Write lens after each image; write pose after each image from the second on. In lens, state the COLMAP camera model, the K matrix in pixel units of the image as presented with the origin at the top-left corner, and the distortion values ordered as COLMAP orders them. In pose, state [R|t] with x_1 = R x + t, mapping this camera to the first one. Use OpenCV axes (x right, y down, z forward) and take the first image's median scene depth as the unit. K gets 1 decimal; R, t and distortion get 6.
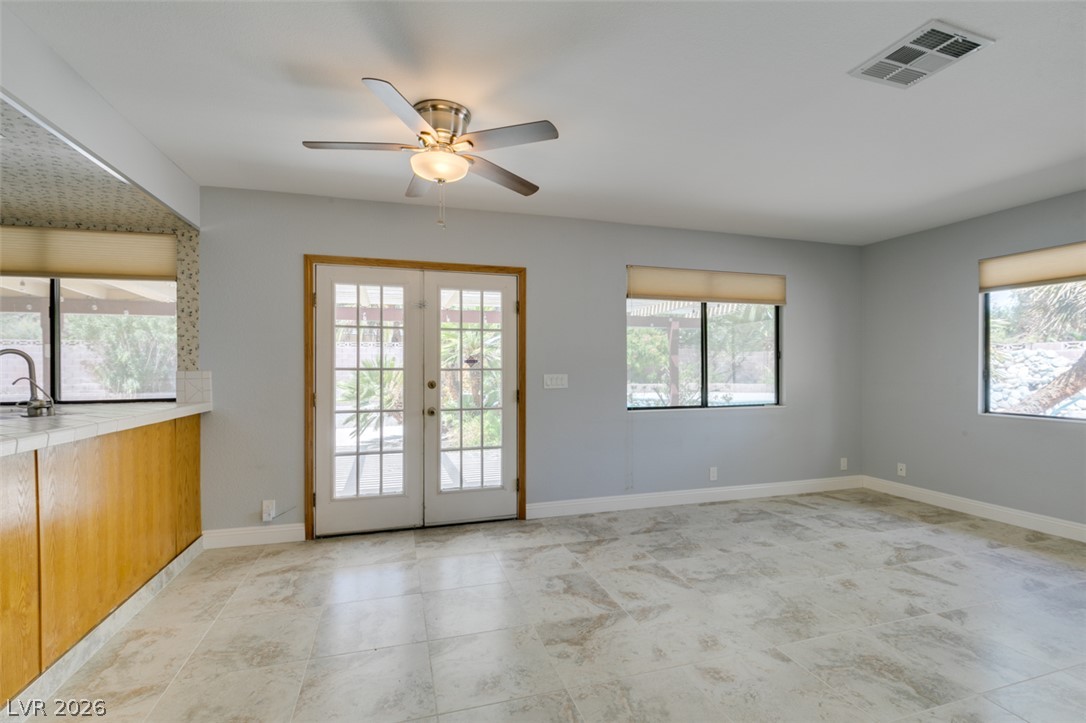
lens RADIAL K [[486.4, 0, 538.6], [0, 486.4, 366.2], [0, 0, 1]] dist [0.002660, -0.002084]
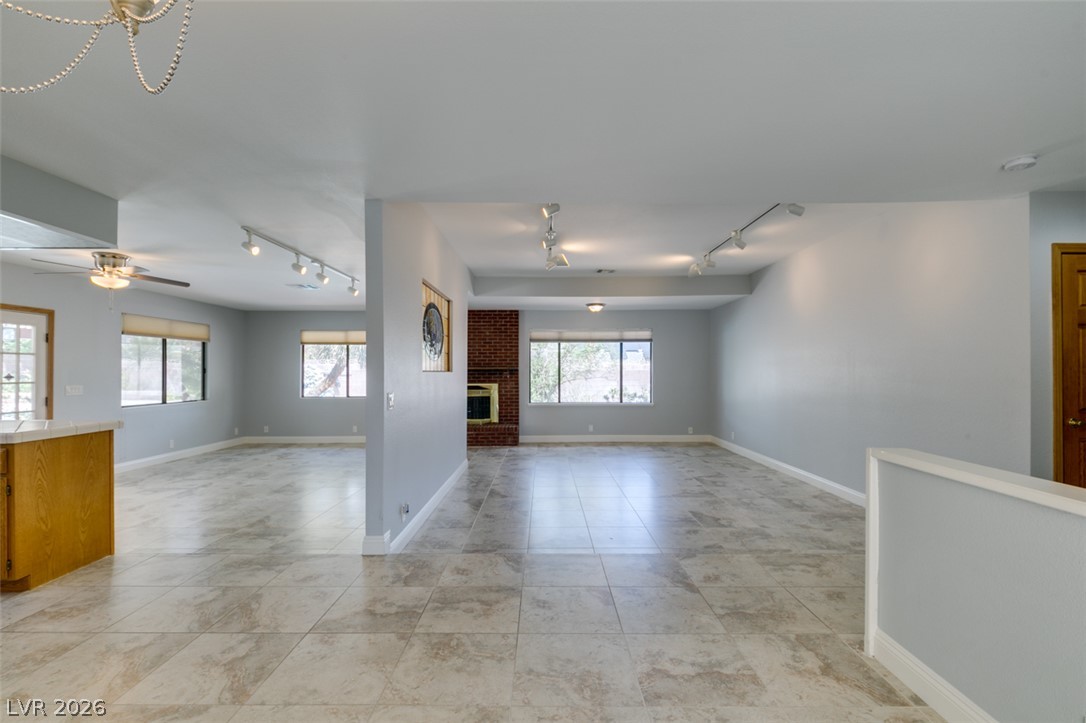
lens RADIAL K [[486.4, 0, 539.3], [0, 486.4, 368.5], [0, 0, 1]] dist [0.002660, -0.002084]
pose [[0.300792, 0.007680, 0.953659, -0.991396], [-0.001686, 0.999970, -0.007521, -0.026135], [-0.953688, 0.000654, 0.300796, -0.800692]]
